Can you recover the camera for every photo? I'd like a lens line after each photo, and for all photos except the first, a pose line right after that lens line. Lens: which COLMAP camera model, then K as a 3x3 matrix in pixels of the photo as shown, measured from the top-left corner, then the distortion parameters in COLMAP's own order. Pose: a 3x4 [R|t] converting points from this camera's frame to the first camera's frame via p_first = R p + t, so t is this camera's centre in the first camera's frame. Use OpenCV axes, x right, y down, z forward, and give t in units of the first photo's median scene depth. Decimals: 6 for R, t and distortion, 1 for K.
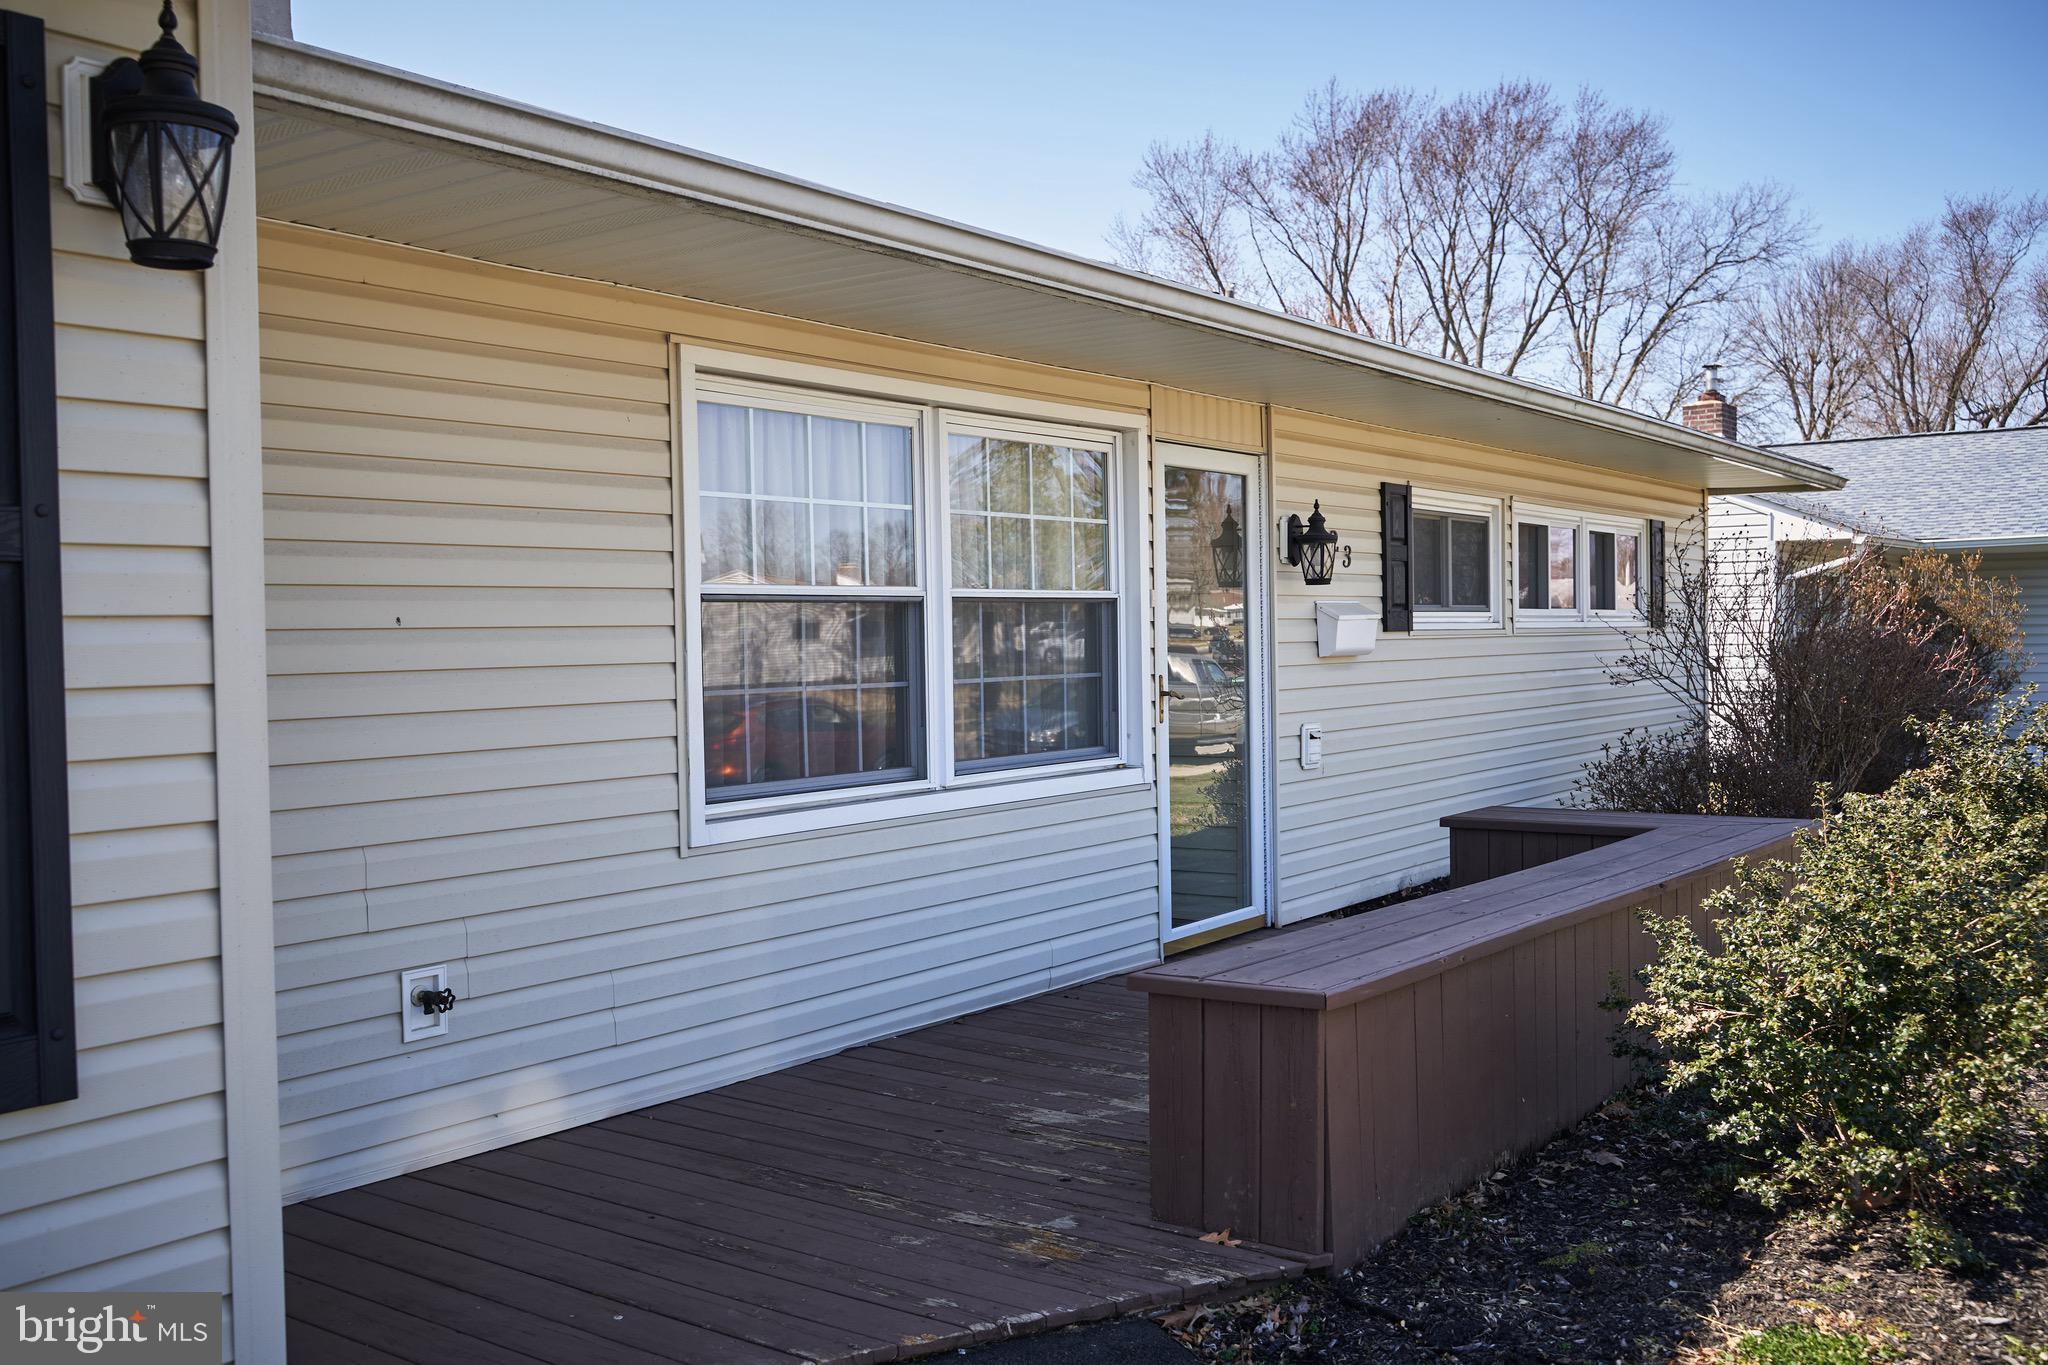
lens RADIAL K [[1861.7, 0, 1023.1], [0, 1861.7, 709.2], [0, 0, 1]] dist [-0.057420, 0.001453]
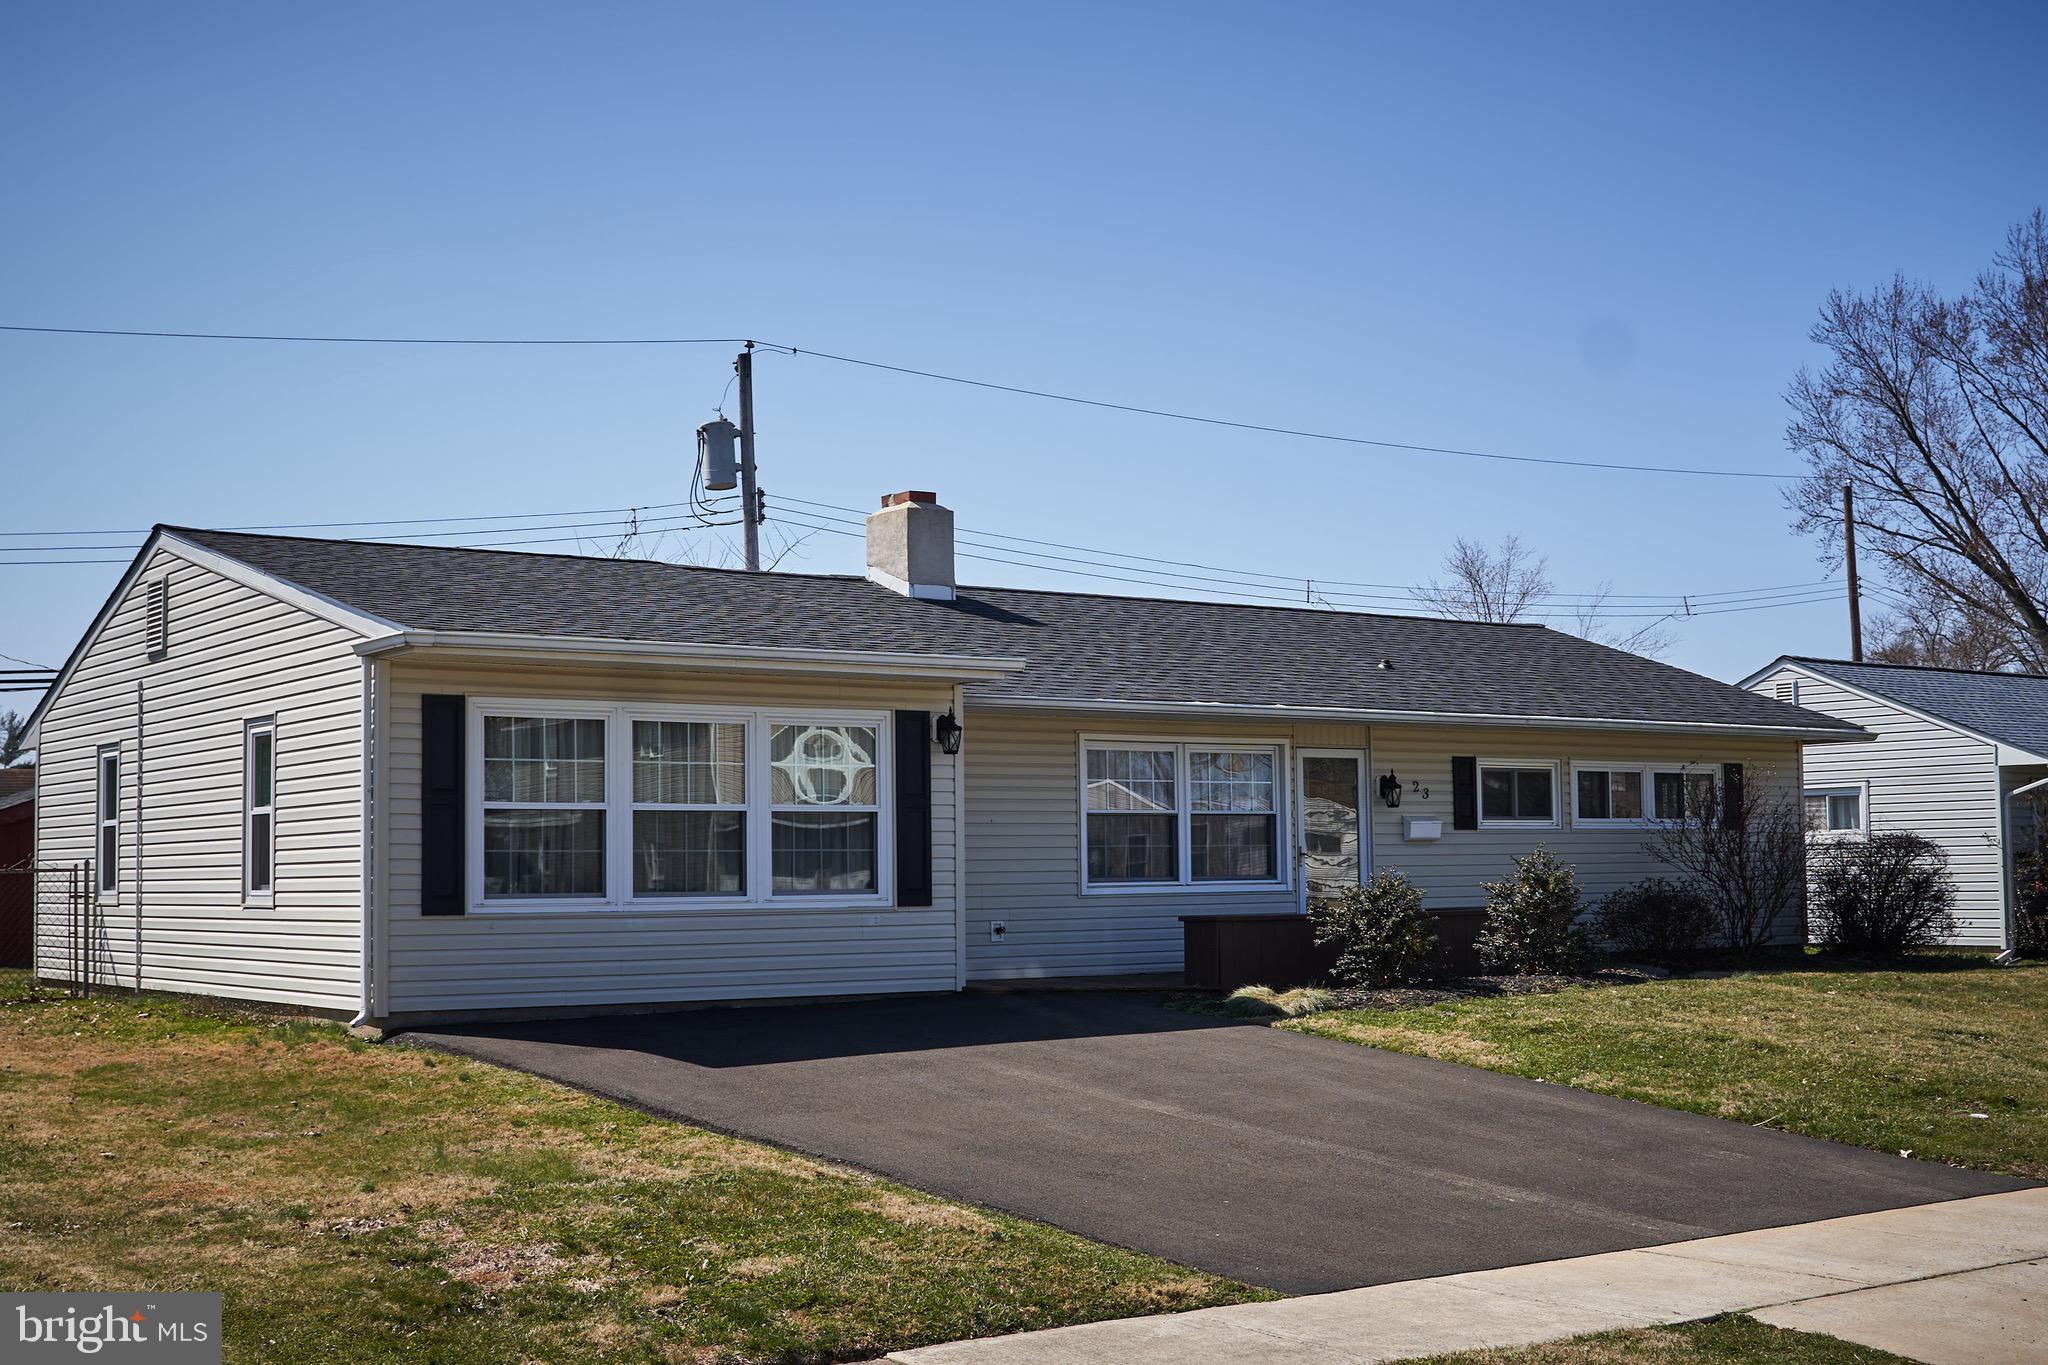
lens RADIAL K [[2534.1, 0, 1024.0], [0, 2534.1, 682.5], [0, 0, 1]] dist [-0.023139, -0.008949]
pose [[0.948779, -0.019632, -0.315331, 0.627097], [-0.015519, 0.993967, -0.108576, 0.106907], [0.315561, 0.107908, 0.942750, -1.789344]]
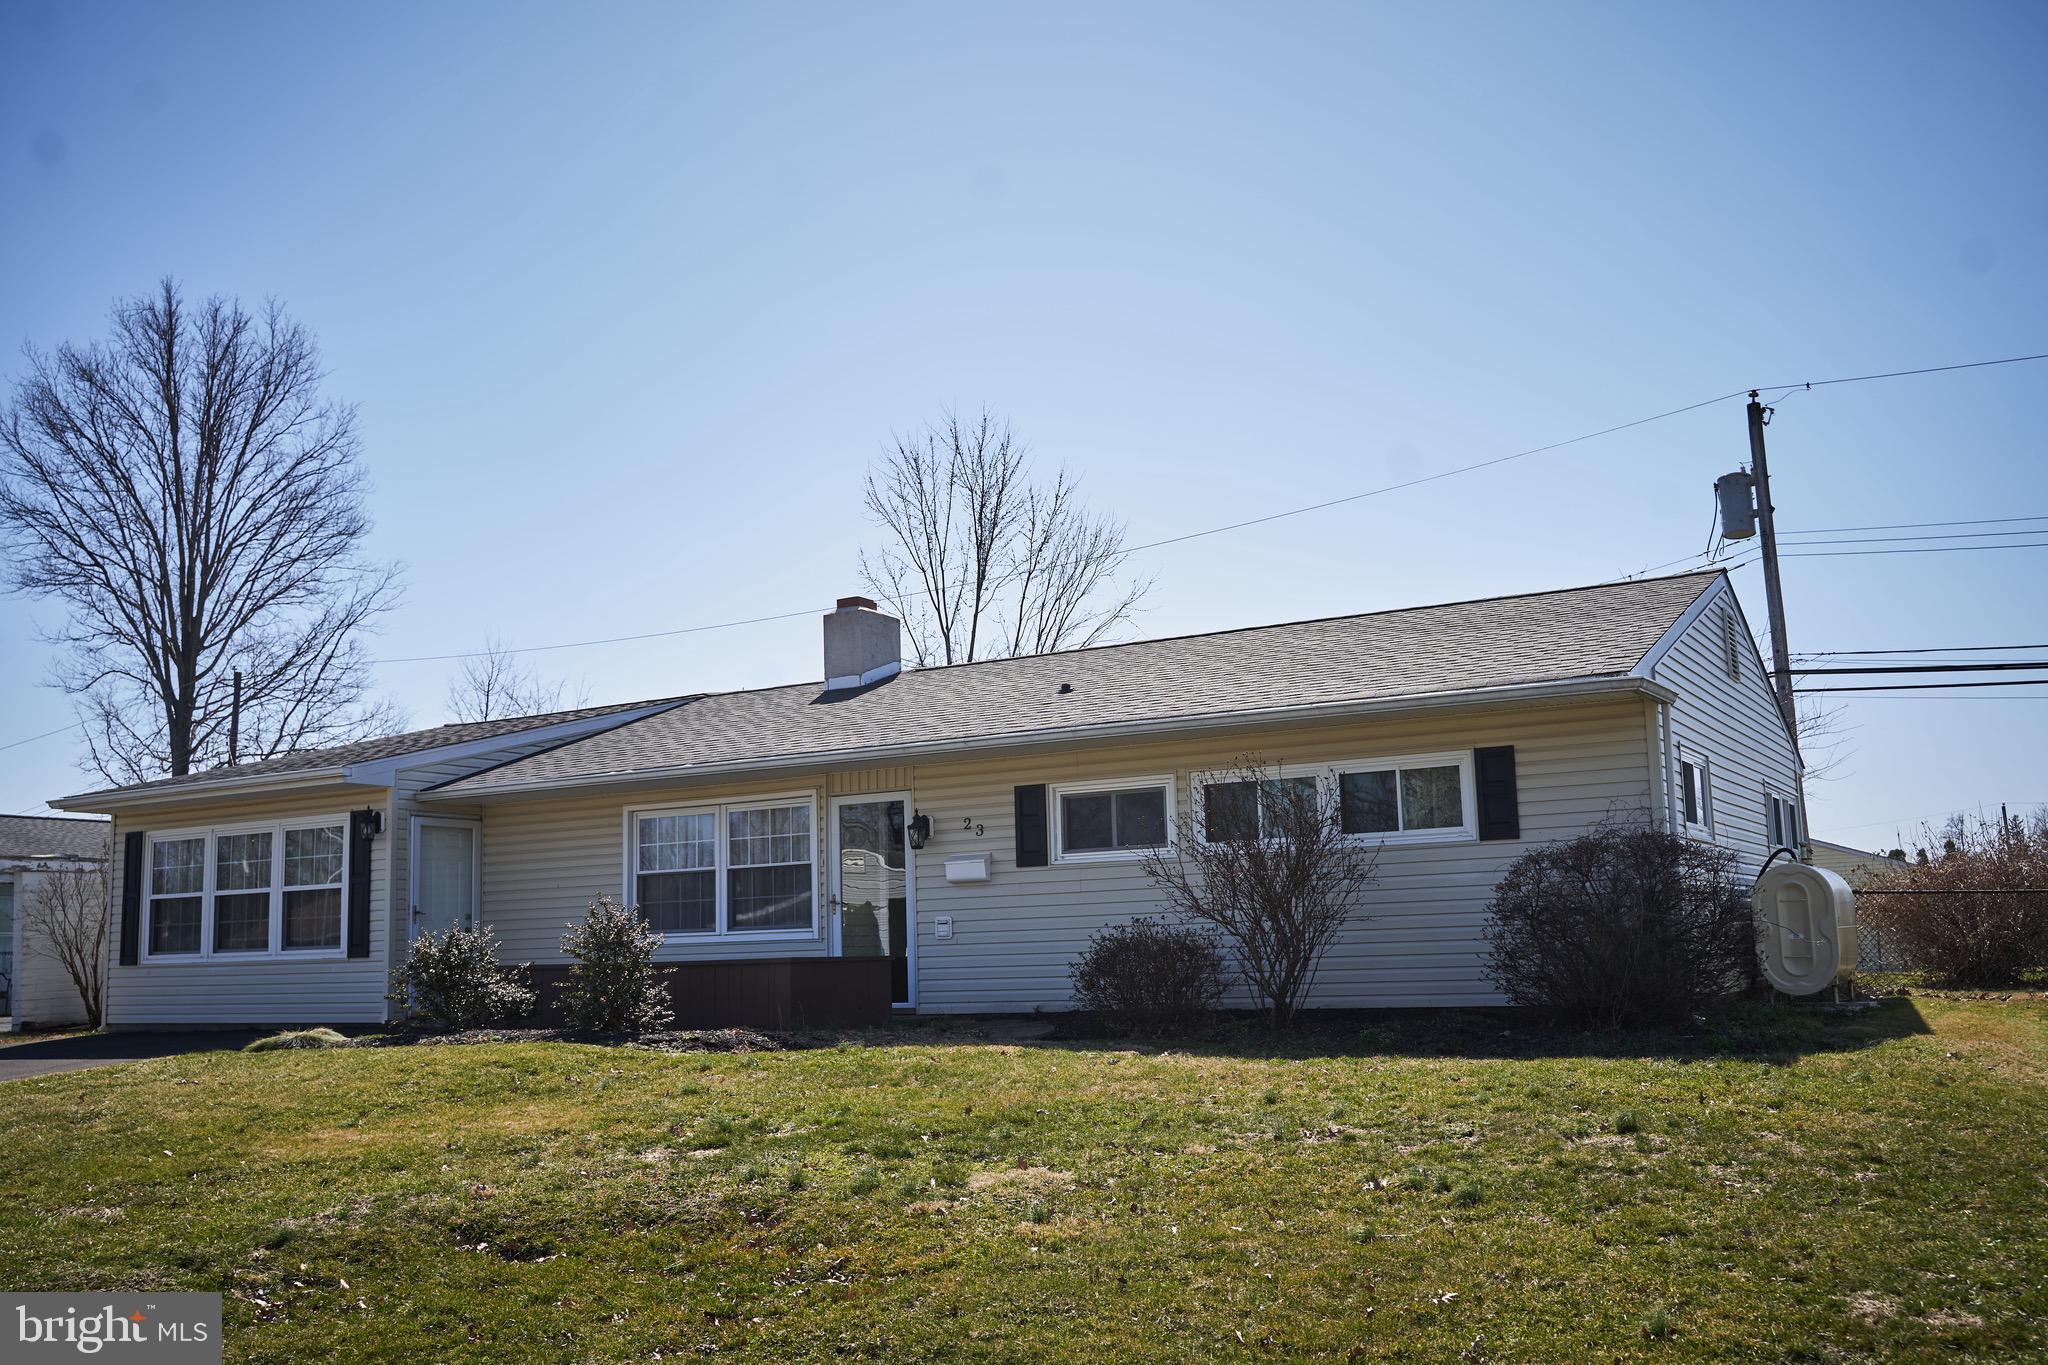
lens RADIAL K [[1816.4, 0, 1024.0], [0, 1816.4, 682.5], [0, 0, 1]] dist [-0.045317, 0.000400]
pose [[0.112903, -0.131267, -0.984897, 1.986932], [-0.012134, 0.990979, -0.133469, 0.016539], [0.993532, 0.027020, 0.110292, 0.807975]]
